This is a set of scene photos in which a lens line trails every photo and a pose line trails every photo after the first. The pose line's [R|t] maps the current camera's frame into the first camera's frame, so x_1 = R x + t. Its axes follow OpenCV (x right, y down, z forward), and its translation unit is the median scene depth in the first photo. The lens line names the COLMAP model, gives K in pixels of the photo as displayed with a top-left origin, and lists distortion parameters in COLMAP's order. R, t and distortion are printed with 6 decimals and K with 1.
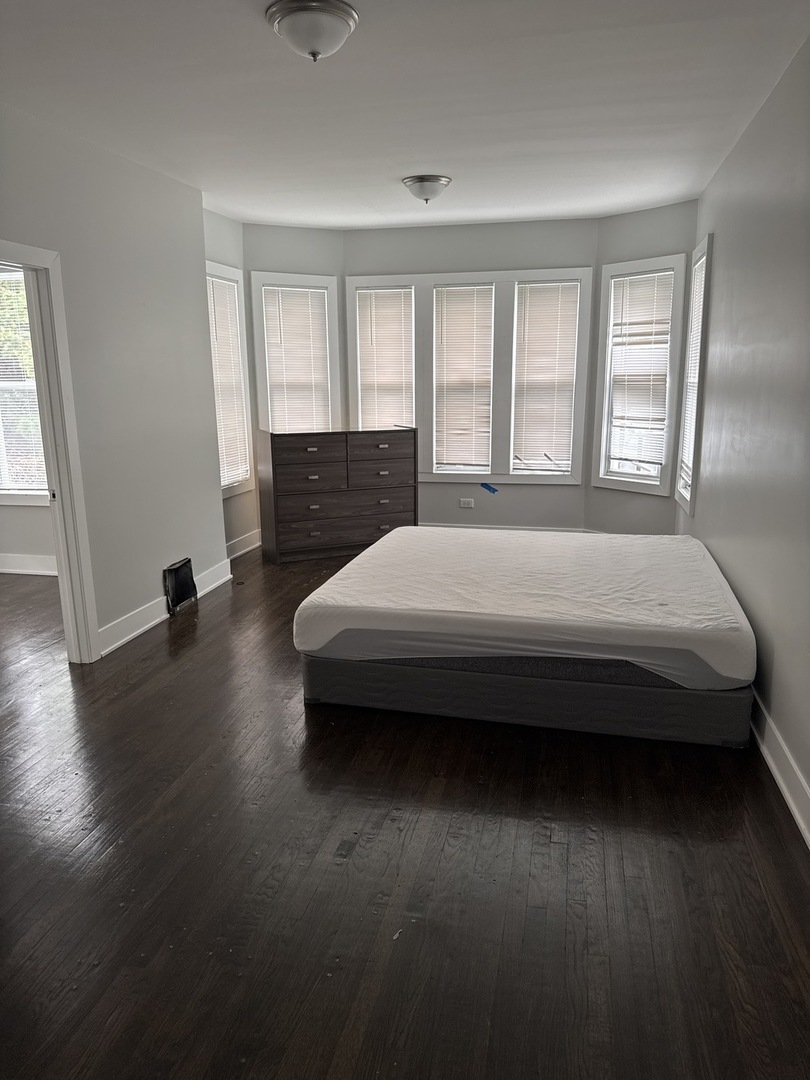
lens RADIAL K [[764.6, 0, 411.7], [0, 764.6, 552.3], [0, 0, 1]] dist [0.114785, -0.218960]
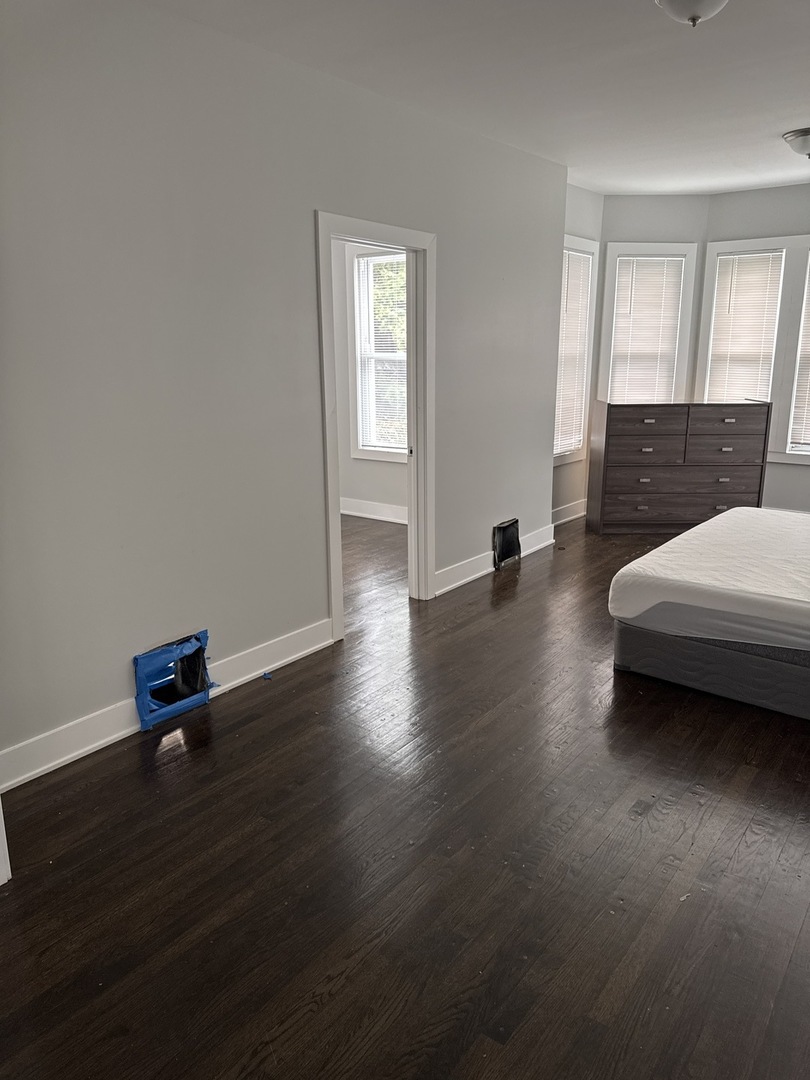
lens RADIAL K [[761.1, 0, 408.1], [0, 761.1, 536.3], [0, 0, 1]] dist [0.108450, -0.169466]
pose [[0.908191, 0.103503, -0.405558, 0.004729], [-0.097524, 0.994602, 0.035443, 0.008394], [0.407037, 0.007362, 0.913382, -0.024443]]
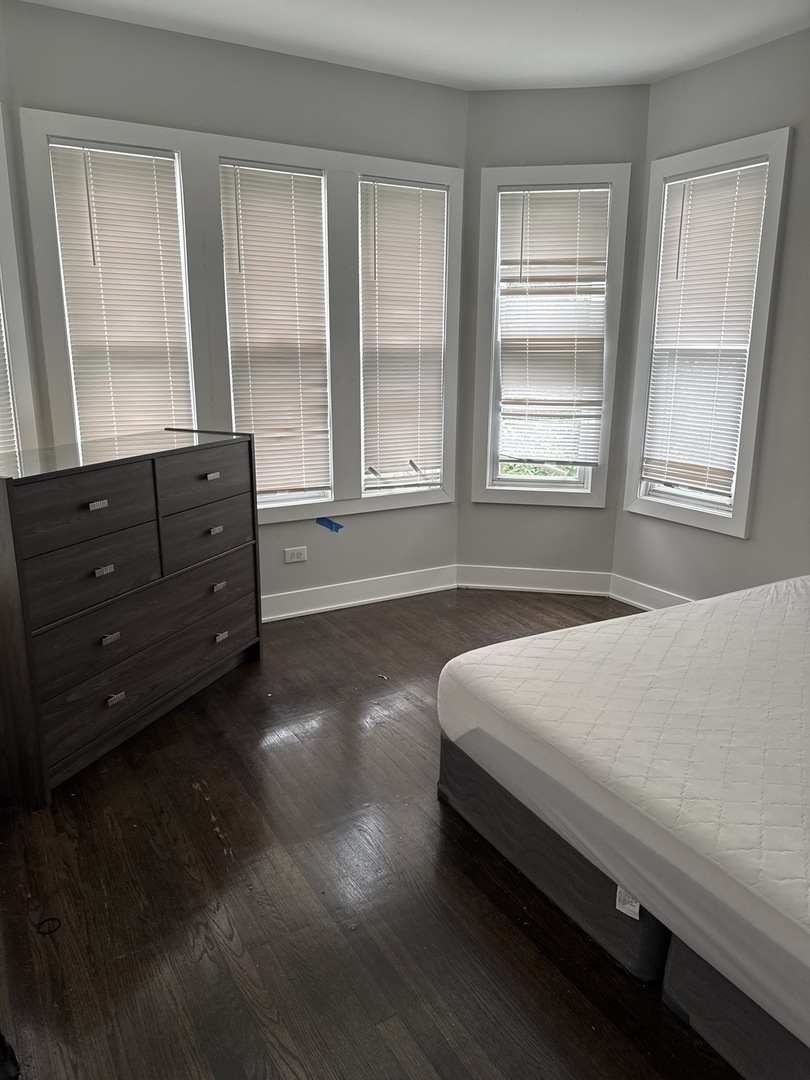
lens RADIAL K [[761.1, 0, 408.1], [0, 761.1, 536.3], [0, 0, 1]] dist [0.108450, -0.169466]
pose [[0.729864, -0.154264, 0.665958, -0.328453], [0.141515, 0.987198, 0.073583, -0.143231], [-0.668784, 0.040538, 0.742351, 0.675277]]
